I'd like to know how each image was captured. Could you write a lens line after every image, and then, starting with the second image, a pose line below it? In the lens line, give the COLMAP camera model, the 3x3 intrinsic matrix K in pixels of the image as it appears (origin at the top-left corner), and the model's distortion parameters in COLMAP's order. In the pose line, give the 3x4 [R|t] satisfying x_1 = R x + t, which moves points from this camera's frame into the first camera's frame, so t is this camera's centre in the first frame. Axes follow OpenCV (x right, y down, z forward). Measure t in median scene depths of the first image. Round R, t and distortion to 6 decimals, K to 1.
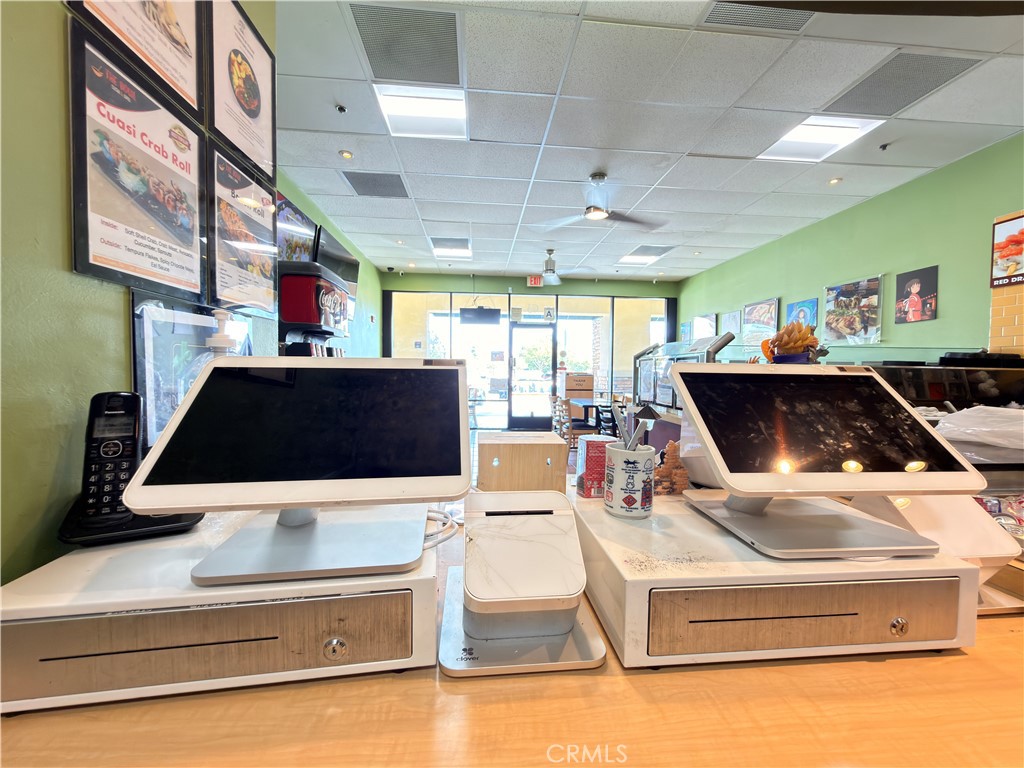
lens RADIAL K [[408.6, 0, 512.4], [0, 408.6, 384.0], [0, 0, 1]] dist [-0.001094, 0.000481]
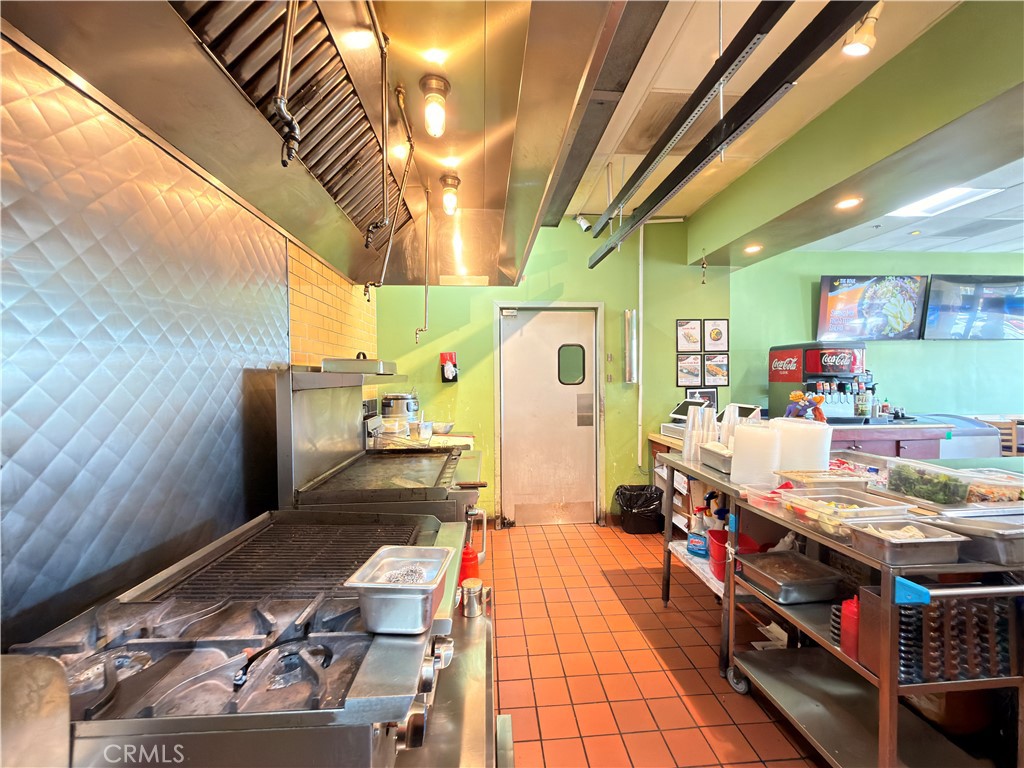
lens RADIAL K [[408.6, 0, 512.4], [0, 408.6, 384.0], [0, 0, 1]] dist [-0.001094, 0.000481]
pose [[-0.014207, 0.003433, -0.999893, 0.786132], [-0.024470, 0.999693, 0.003780, -0.034997], [0.999600, 0.024521, -0.014119, -0.231470]]
